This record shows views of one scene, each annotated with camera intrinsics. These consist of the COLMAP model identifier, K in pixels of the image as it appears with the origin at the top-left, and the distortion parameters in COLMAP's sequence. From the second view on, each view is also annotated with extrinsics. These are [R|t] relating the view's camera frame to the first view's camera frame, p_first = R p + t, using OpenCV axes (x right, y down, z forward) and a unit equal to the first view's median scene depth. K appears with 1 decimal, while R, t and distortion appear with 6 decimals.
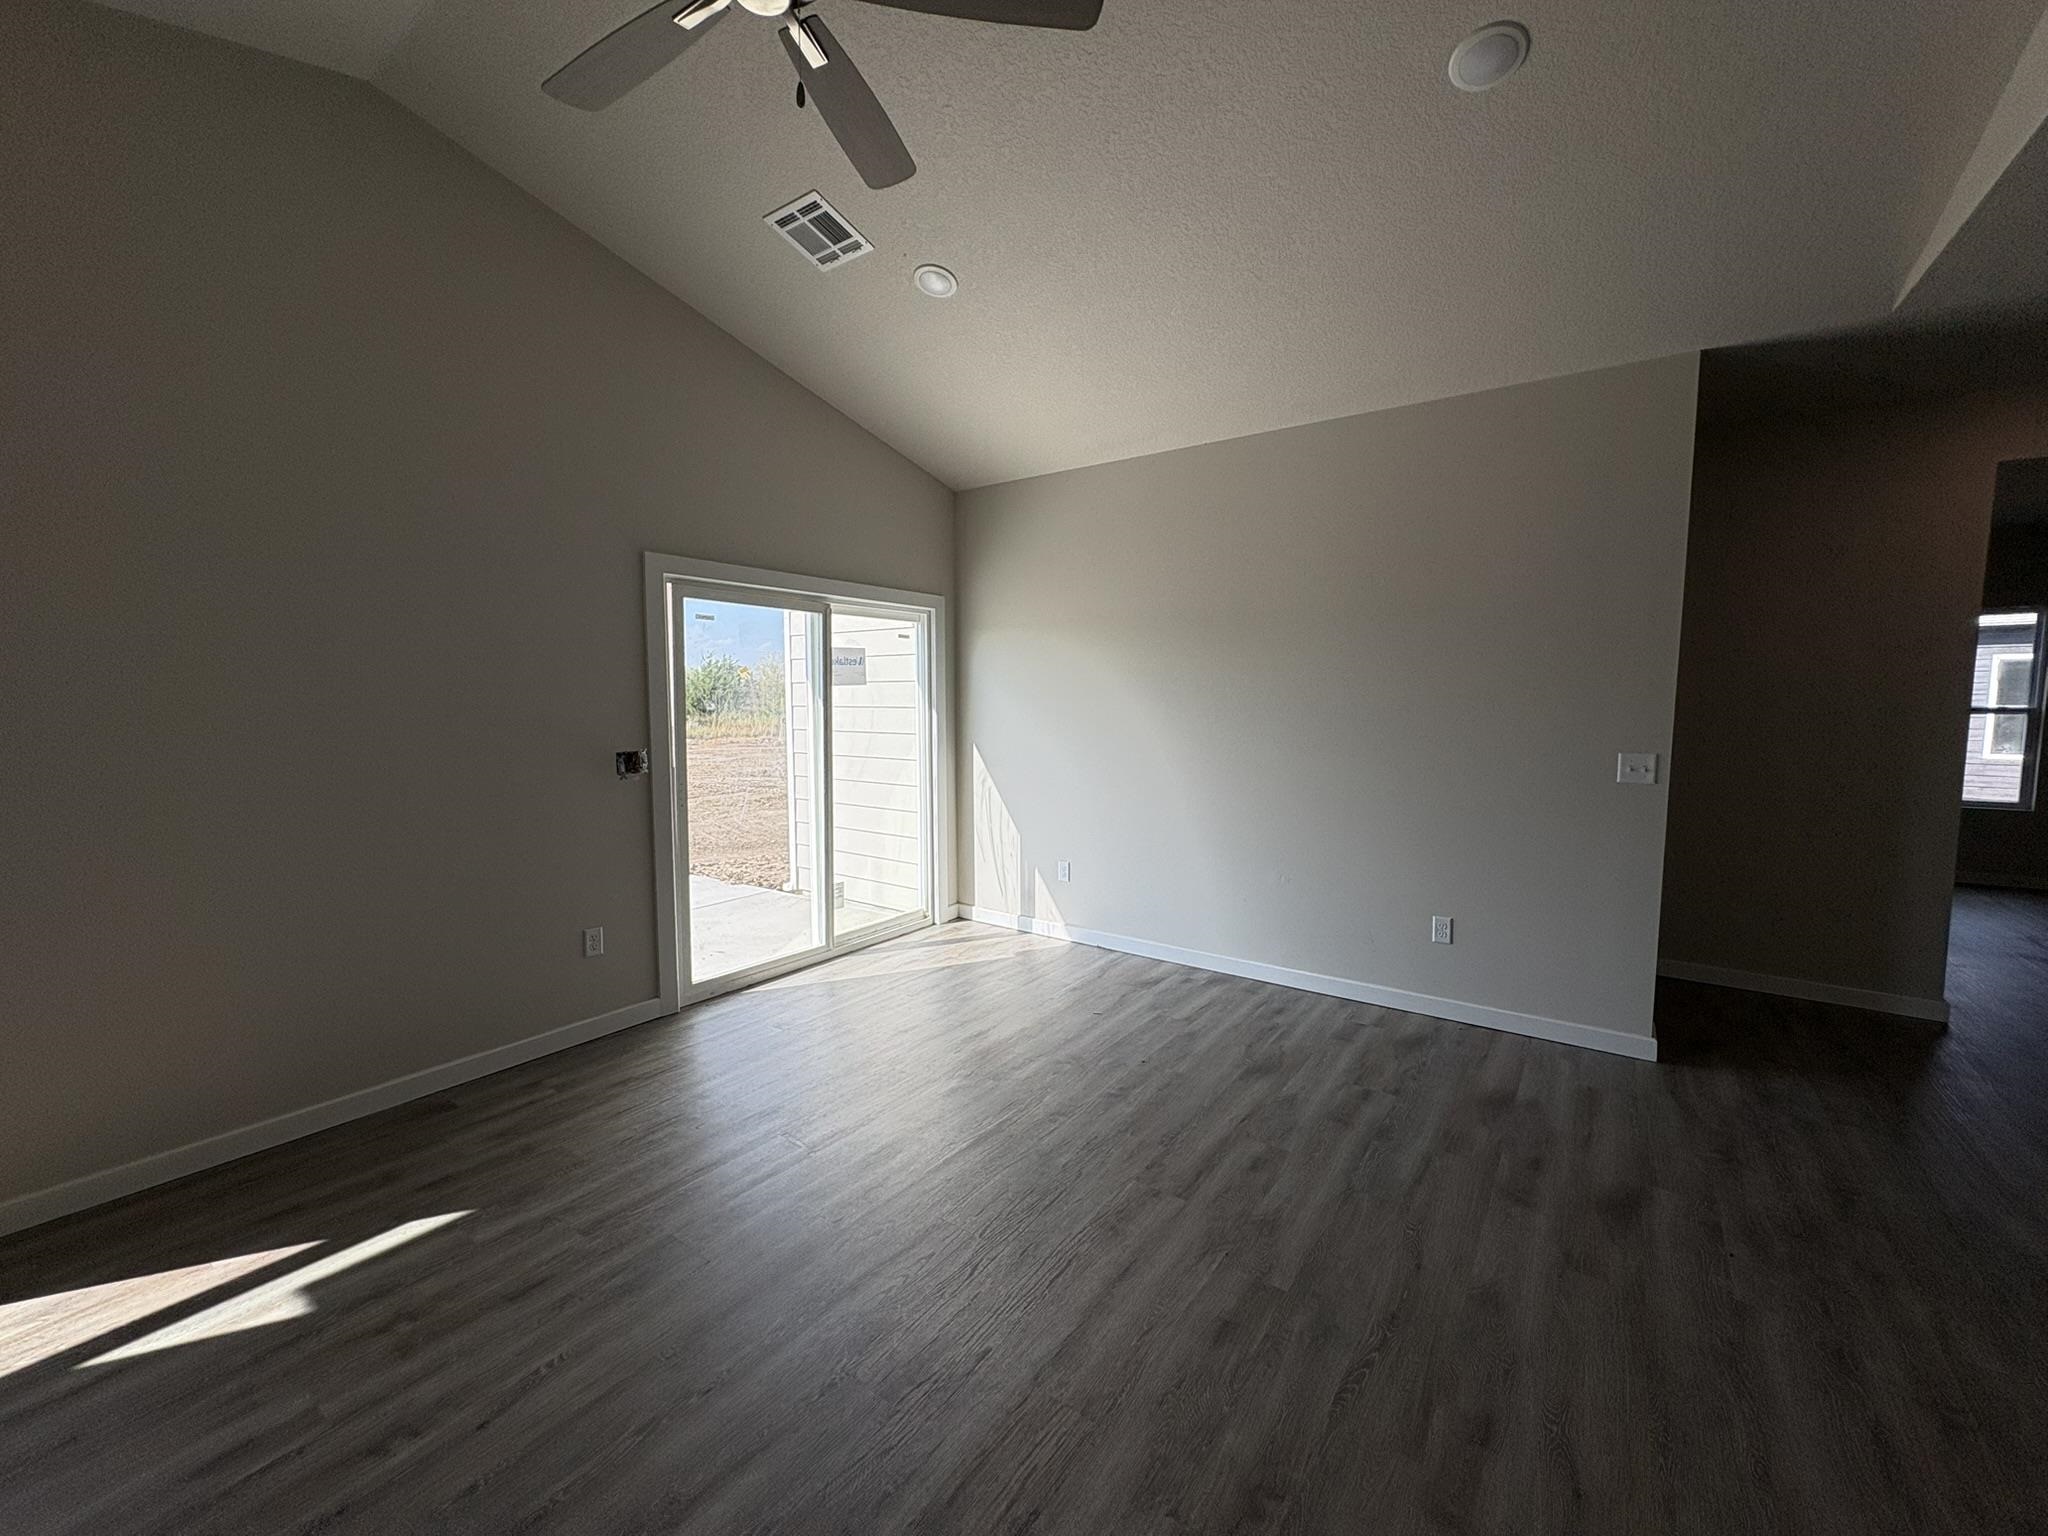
lens RADIAL K [[809.1, 0, 1024.0], [0, 809.1, 768.0], [0, 0, 1]] dist [-0.002468, 0.000528]
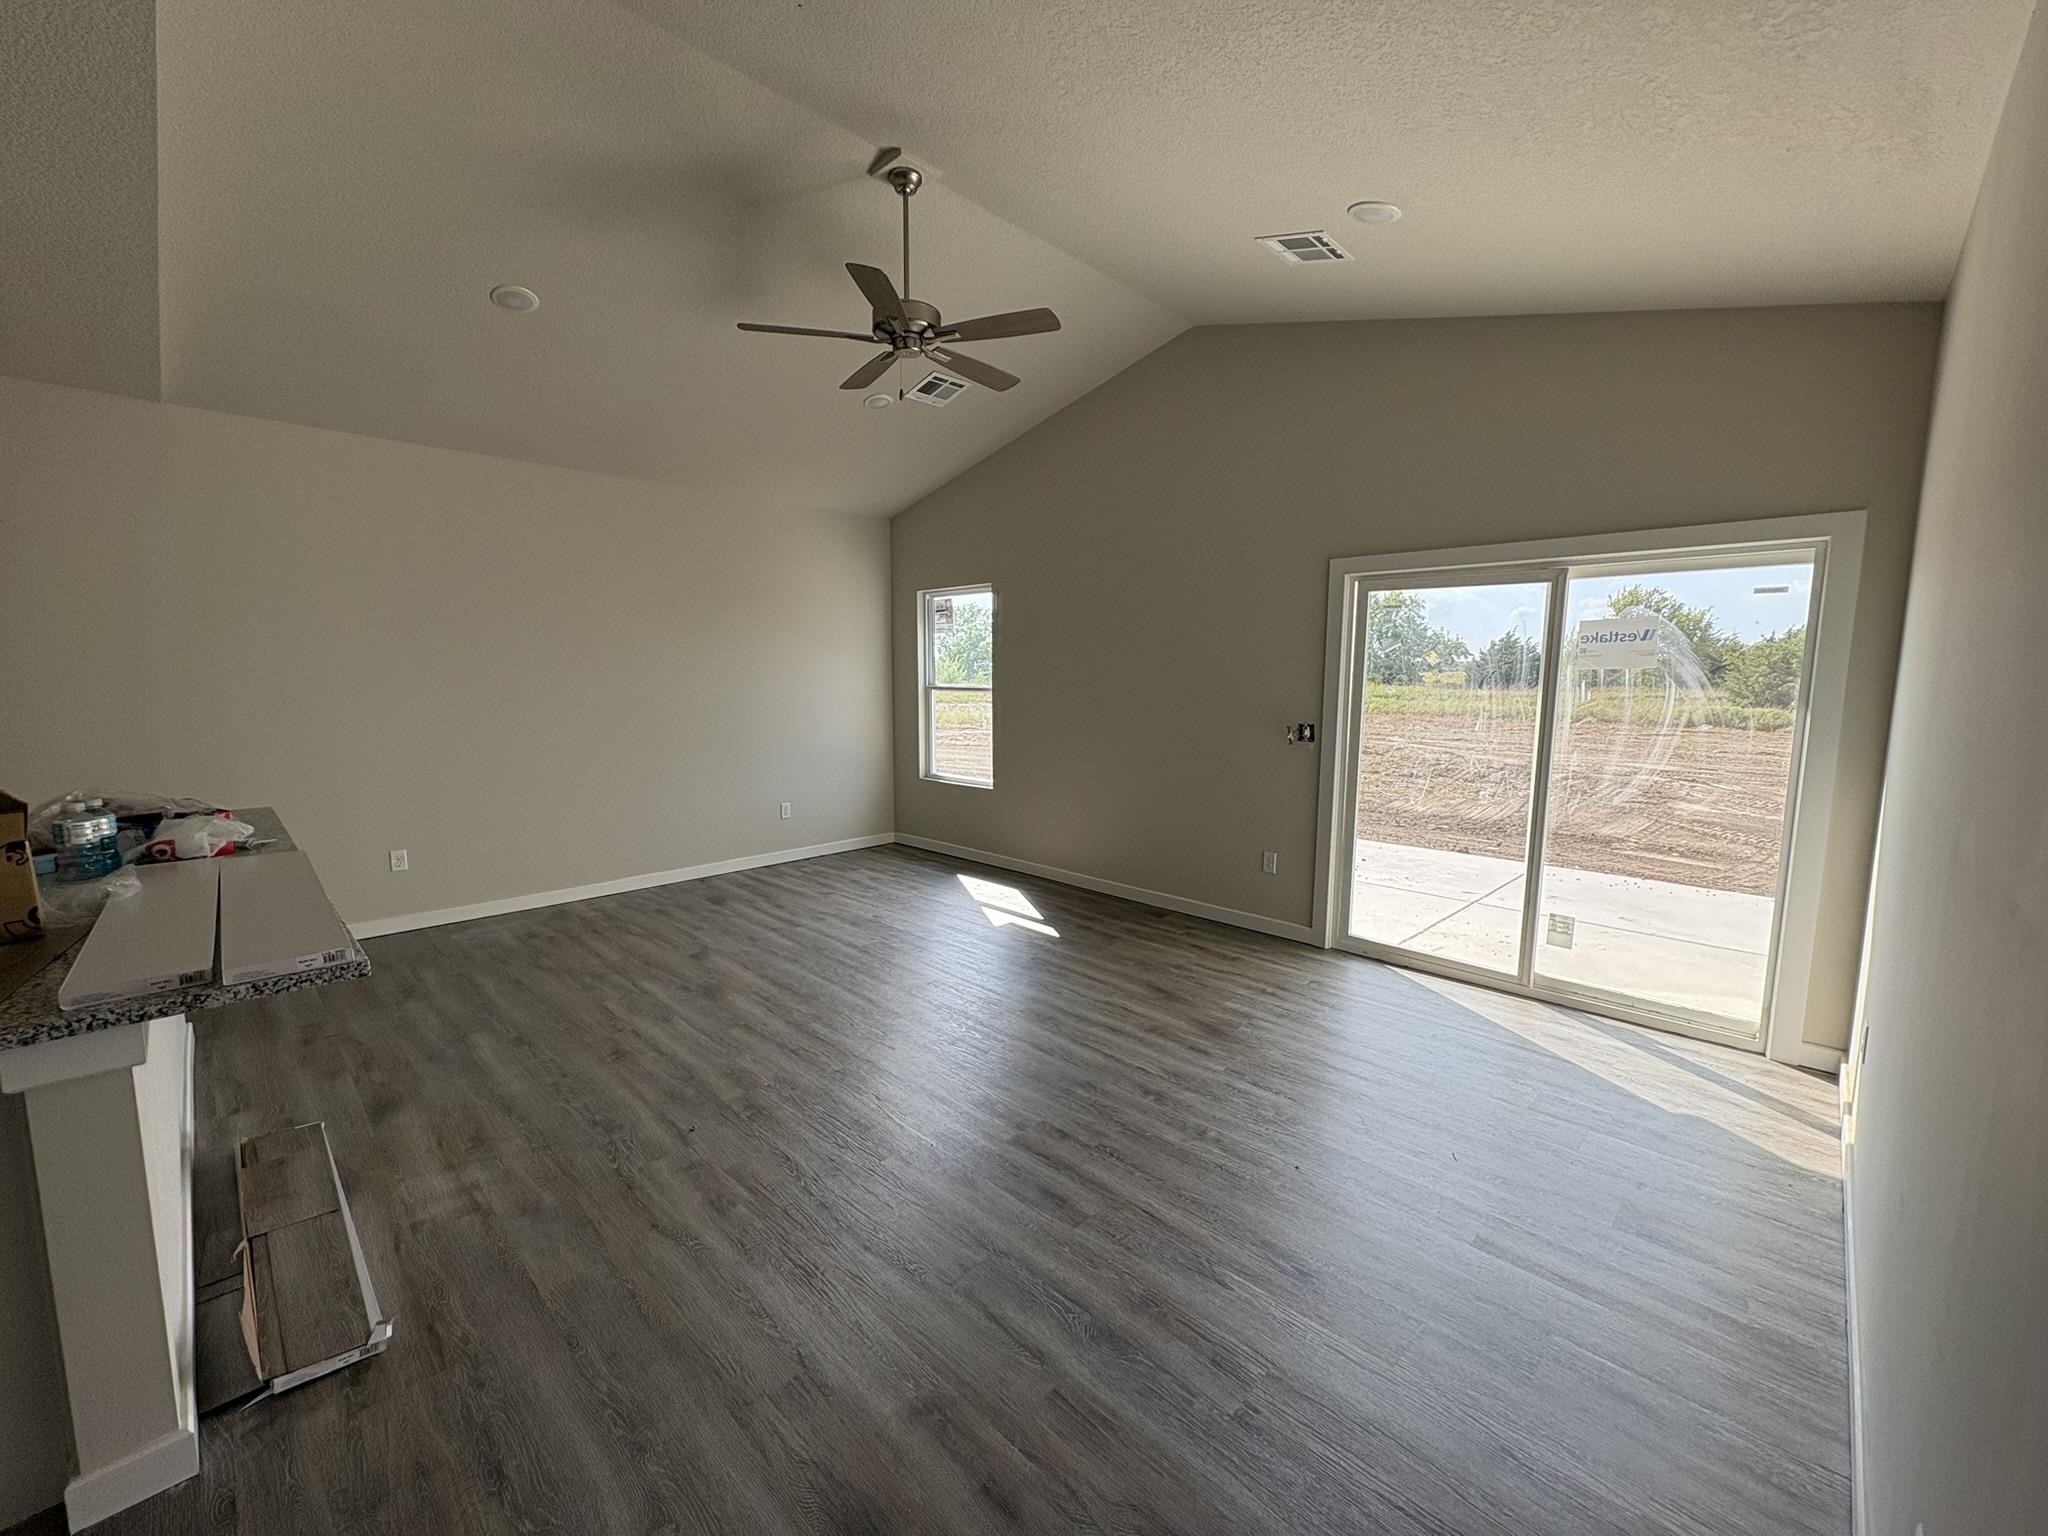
lens RADIAL K [[809.1, 0, 1024.0], [0, 809.1, 768.0], [0, 0, 1]] dist [-0.002468, 0.000528]
pose [[-0.144454, 0.115232, -0.982779, 0.997216], [-0.092513, 0.987273, 0.129357, -0.091062], [0.985177, 0.109606, -0.131955, 0.907345]]
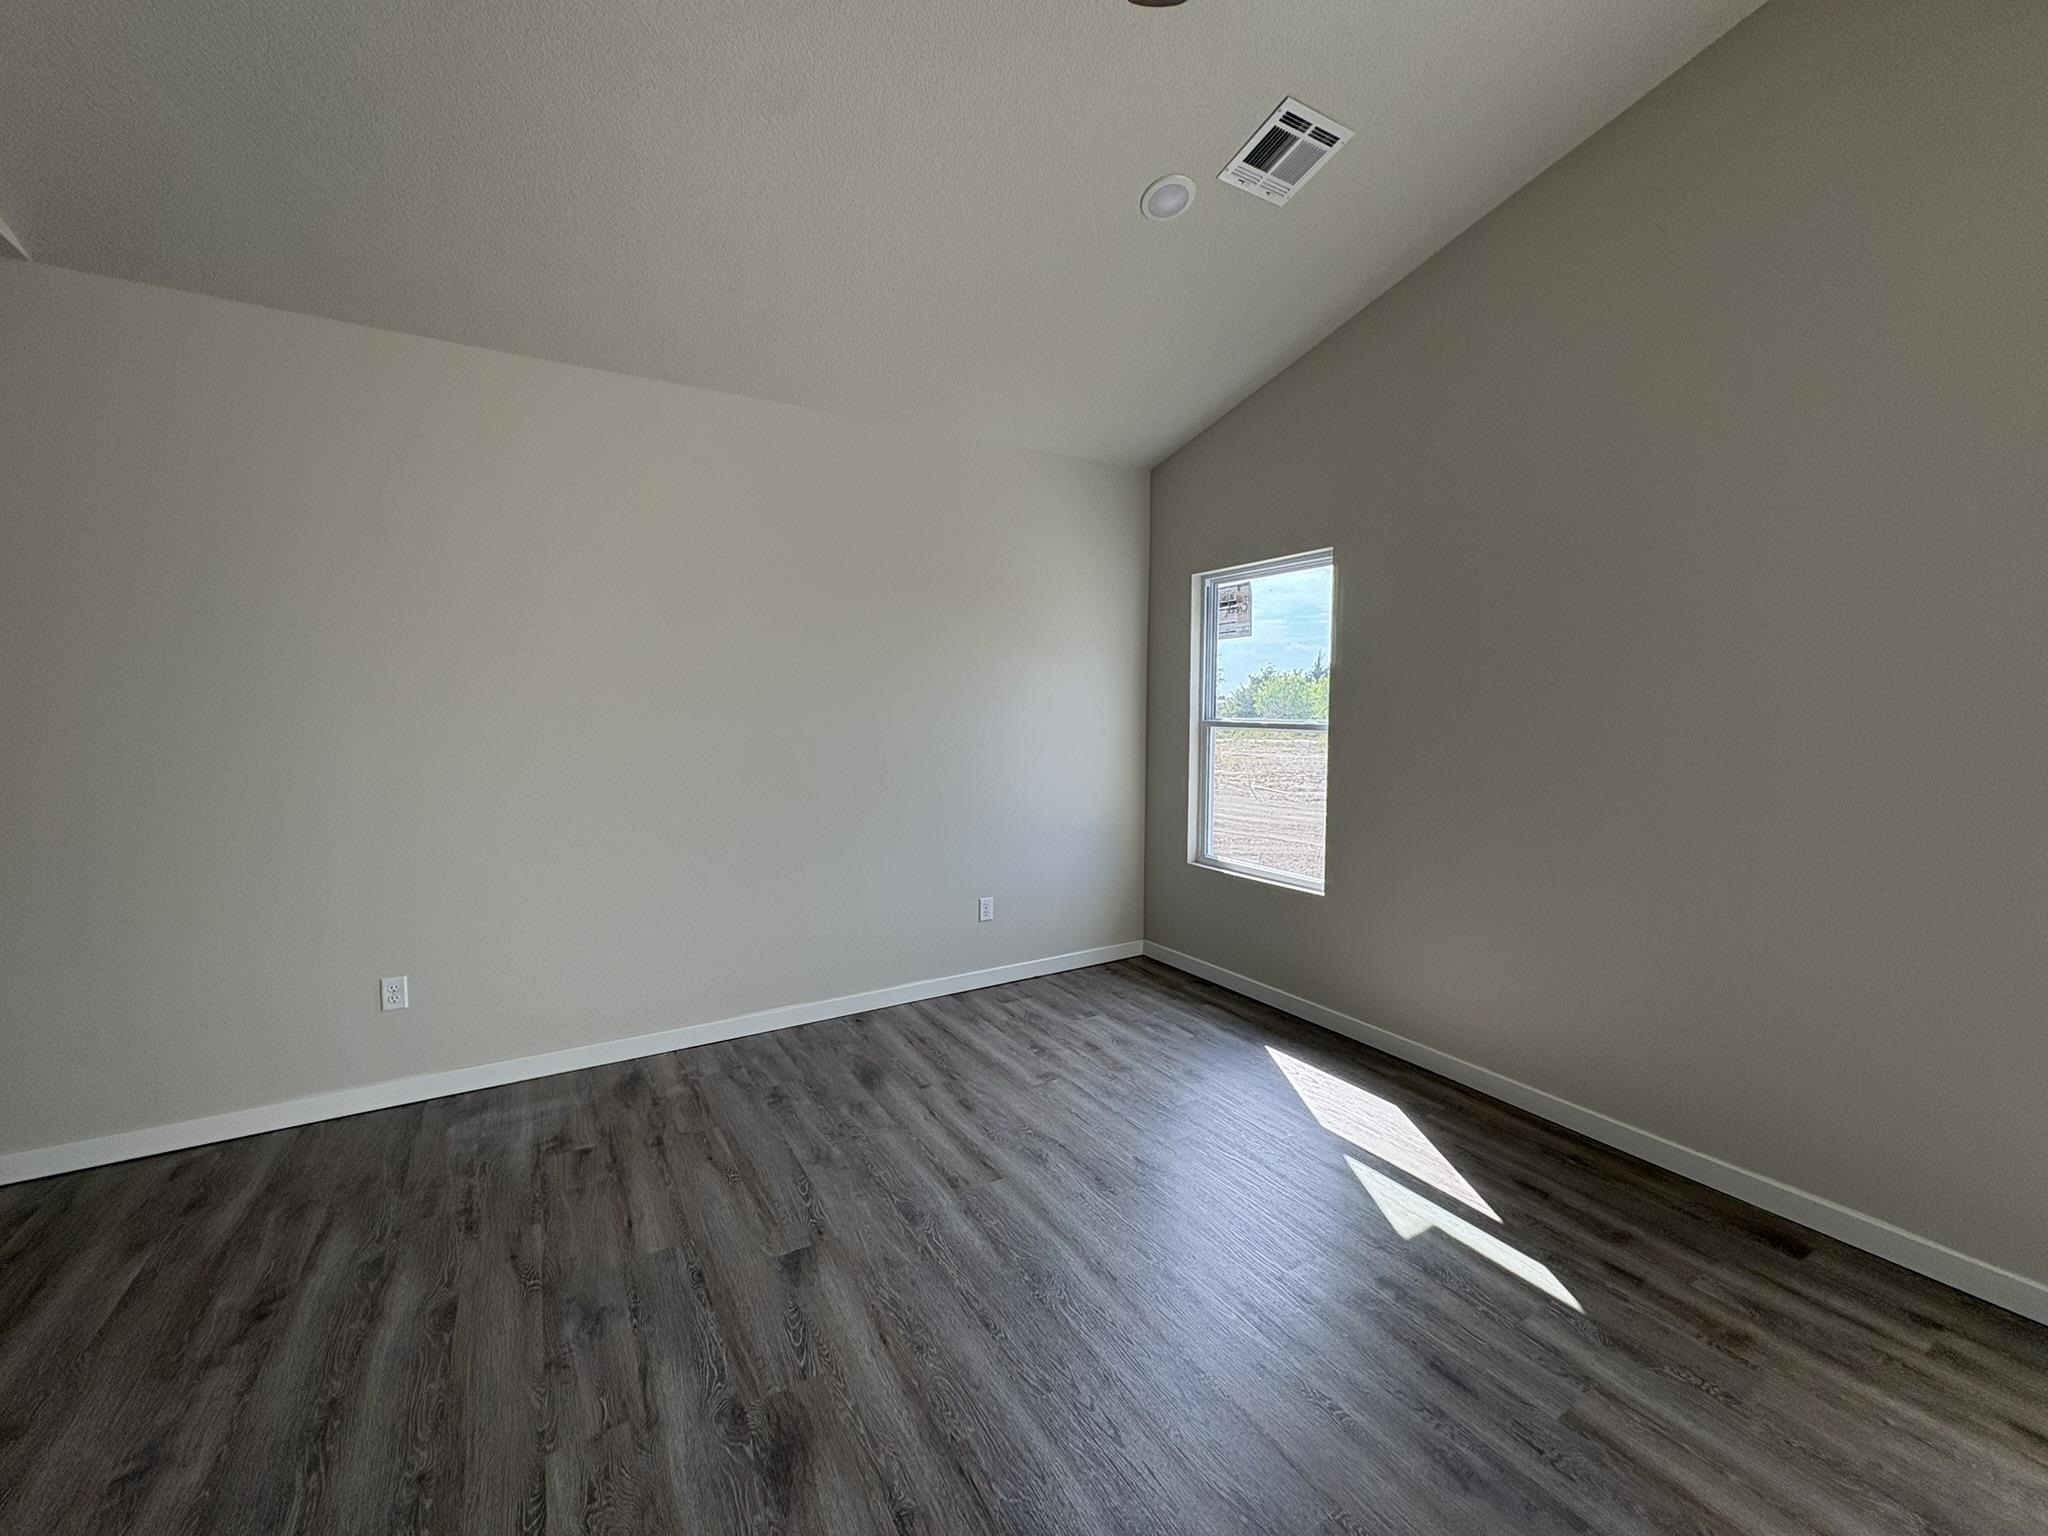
lens RADIAL K [[809.1, 0, 1024.0], [0, 809.1, 768.0], [0, 0, 1]] dist [-0.002468, 0.000528]
pose [[-0.388398, 0.070755, -0.918771, 0.229358], [-0.085659, 0.989958, 0.112449, -0.050370], [0.917502, 0.122376, -0.378437, 0.570850]]
